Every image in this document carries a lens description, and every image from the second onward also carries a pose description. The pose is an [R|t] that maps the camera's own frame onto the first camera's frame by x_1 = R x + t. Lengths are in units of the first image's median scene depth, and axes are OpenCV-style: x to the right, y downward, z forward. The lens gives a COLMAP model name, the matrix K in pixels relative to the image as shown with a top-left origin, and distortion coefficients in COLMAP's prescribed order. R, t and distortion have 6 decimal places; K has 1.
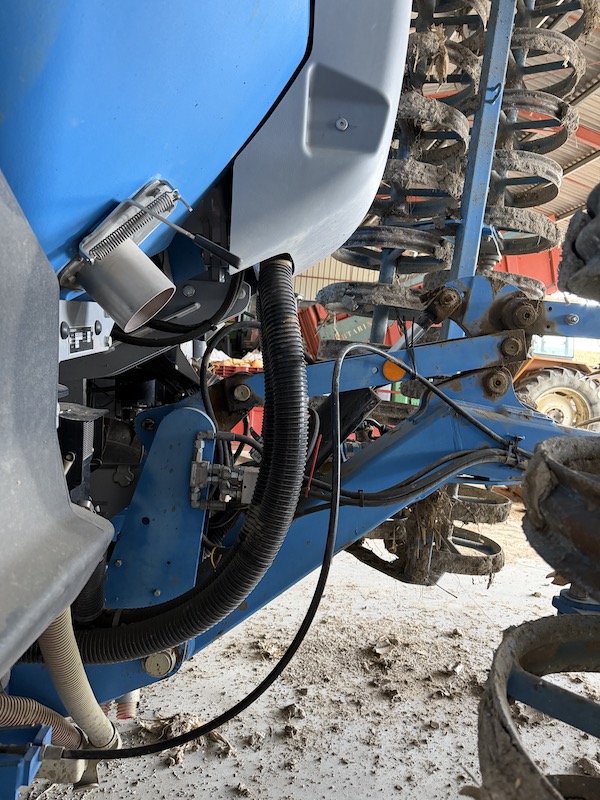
lens RADIAL K [[571.3, 0, 300.0], [0, 571.3, 400.0], [0, 0, 1]] dist [0.012639, -0.003011]
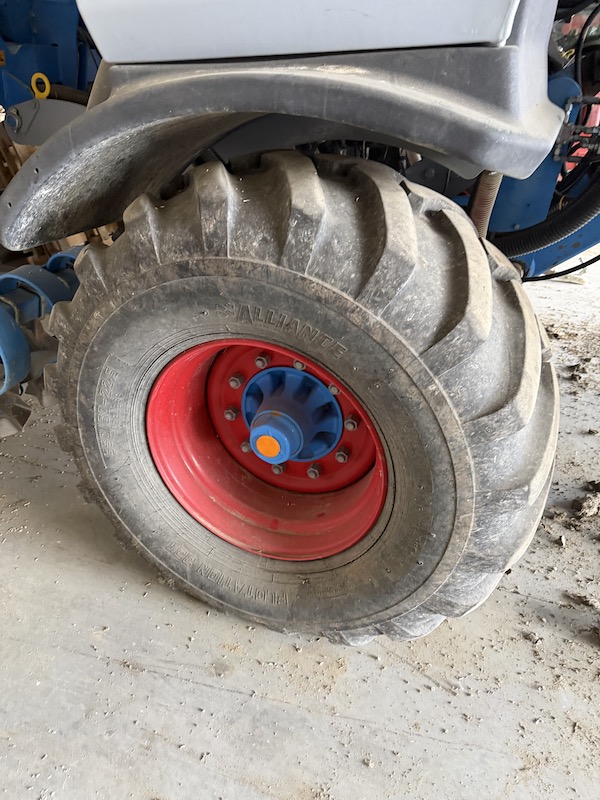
lens RADIAL K [[571.3, 0, 300.0], [0, 571.3, 400.0], [0, 0, 1]] dist [0.012639, -0.003011]
pose [[0.910735, 0.150330, -0.384659, -0.128524], [0.012240, 0.921164, 0.388983, 0.175878], [0.412809, -0.358969, 0.837096, -0.605395]]
